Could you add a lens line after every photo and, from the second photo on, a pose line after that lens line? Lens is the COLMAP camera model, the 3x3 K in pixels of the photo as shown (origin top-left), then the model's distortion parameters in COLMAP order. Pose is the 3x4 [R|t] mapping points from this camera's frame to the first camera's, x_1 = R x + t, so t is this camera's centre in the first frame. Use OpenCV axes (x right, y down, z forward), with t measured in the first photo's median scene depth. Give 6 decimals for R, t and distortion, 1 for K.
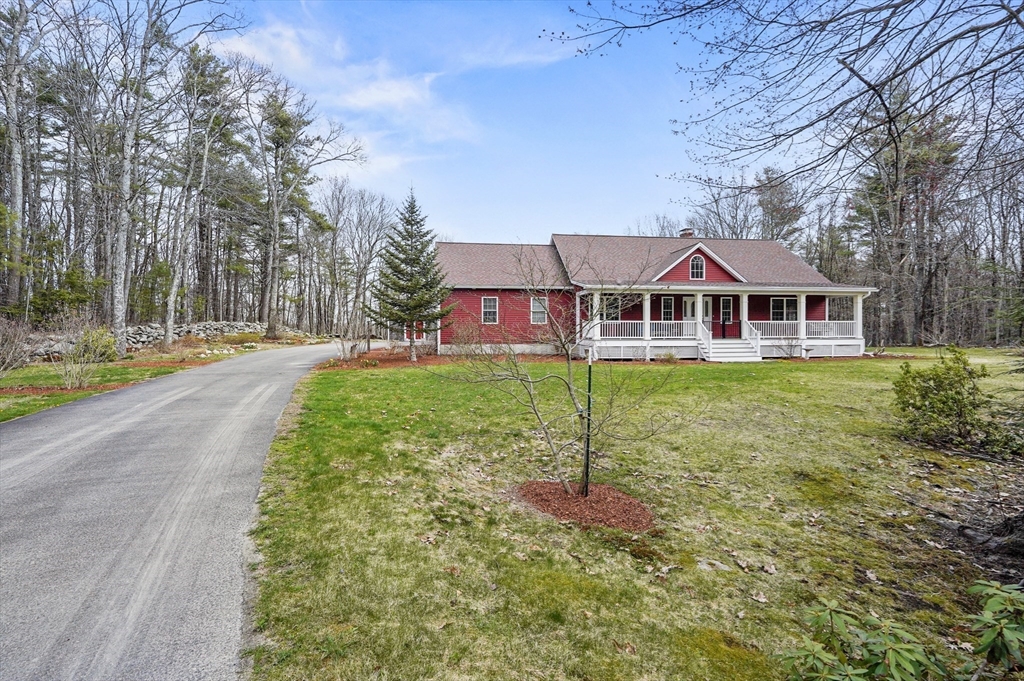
lens RADIAL K [[423.7, 0, 508.0], [0, 423.7, 337.7], [0, 0, 1]] dist [0.001907, -0.000158]
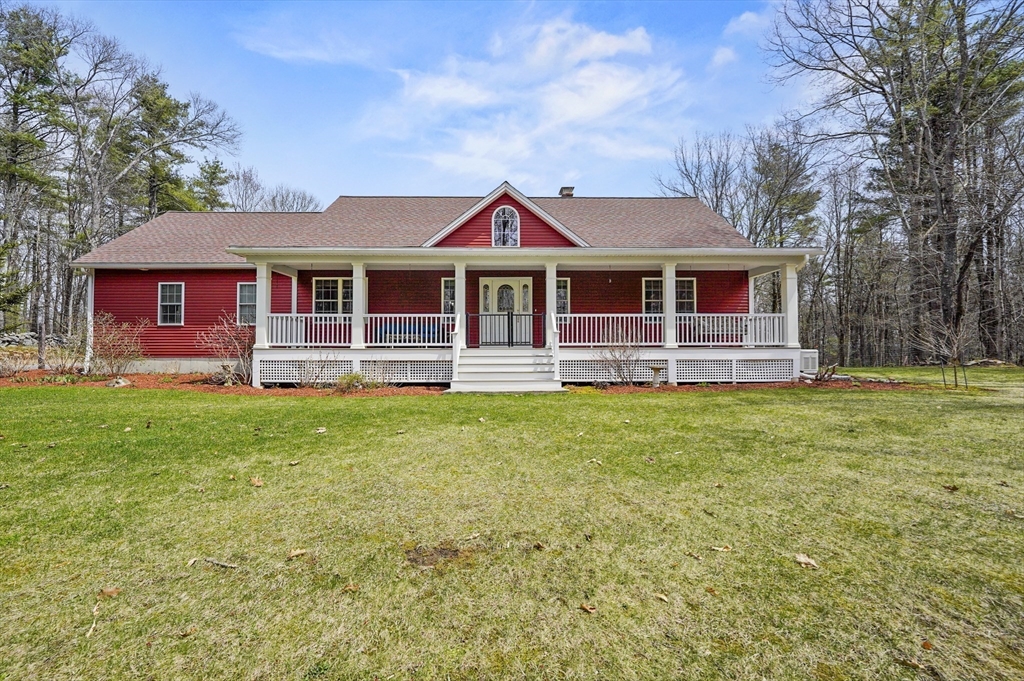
lens RADIAL K [[423.7, 0, 514.9], [0, 423.7, 344.4], [0, 0, 1]] dist [0.001907, -0.000158]
pose [[0.993221, -0.001026, -0.116238, 0.564379], [-0.003021, 0.999396, -0.034631, 0.016783], [0.116204, 0.034747, 0.992617, 0.455978]]
